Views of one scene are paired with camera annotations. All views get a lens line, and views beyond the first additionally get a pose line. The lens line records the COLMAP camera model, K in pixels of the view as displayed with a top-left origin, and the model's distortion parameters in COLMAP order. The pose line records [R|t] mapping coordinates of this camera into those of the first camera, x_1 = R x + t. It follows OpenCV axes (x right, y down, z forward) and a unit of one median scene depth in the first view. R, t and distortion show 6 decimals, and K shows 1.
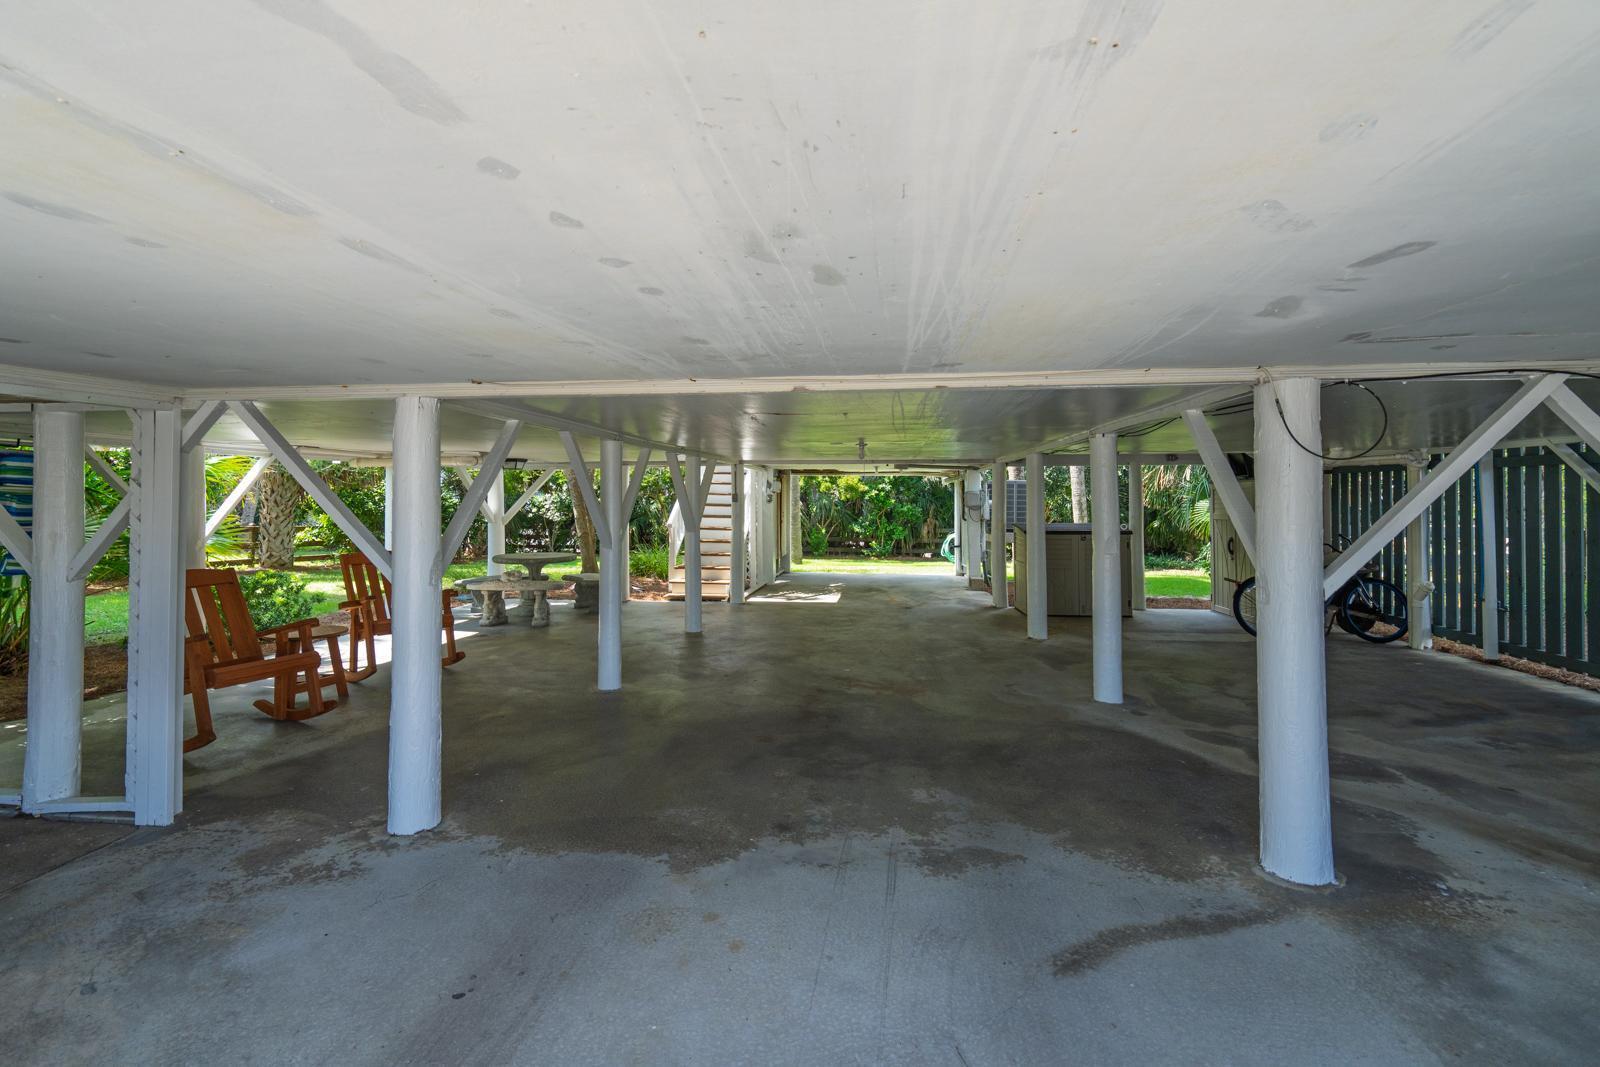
lens RADIAL K [[719.4, 0, 793.3], [0, 719.4, 481.8], [0, 0, 1]] dist [0.001332, -0.000813]
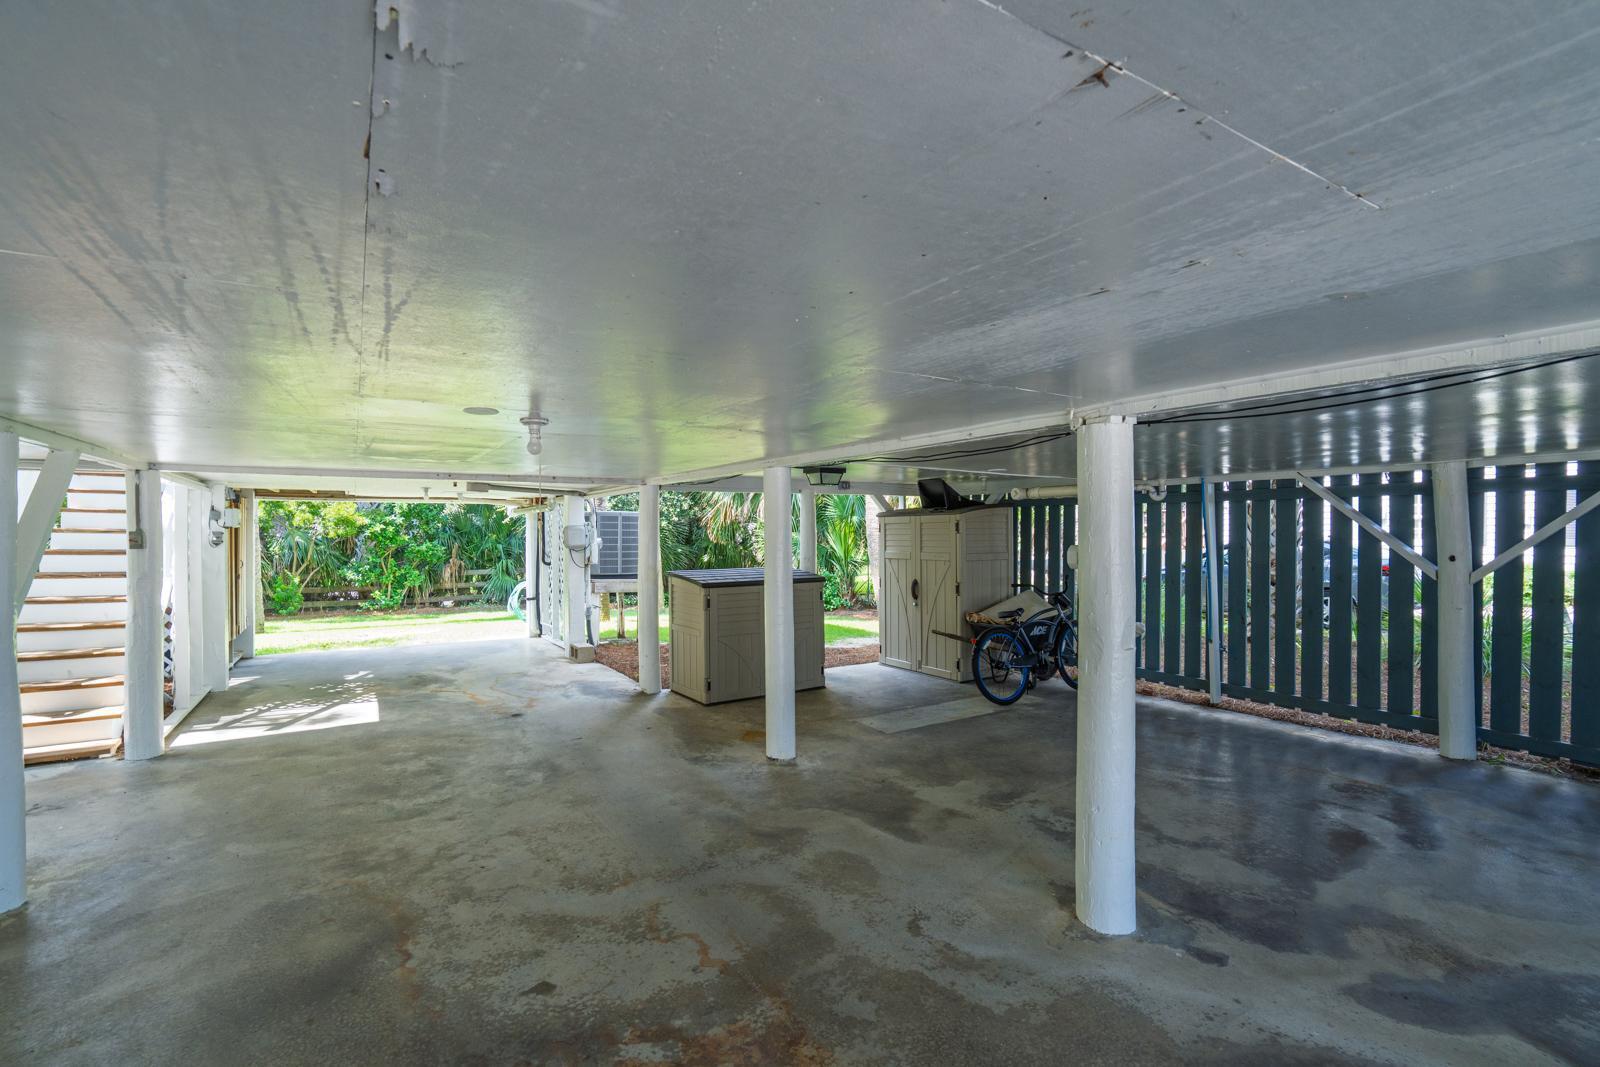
lens RADIAL K [[719.4, 0, 789.6], [0, 719.4, 529.4], [0, 0, 1]] dist [0.001332, -0.000813]
pose [[0.787274, -0.003099, 0.616596, -0.030339], [-0.008865, 0.999827, 0.016343, 0.003602], [-0.616540, -0.018333, 0.787110, 0.311033]]
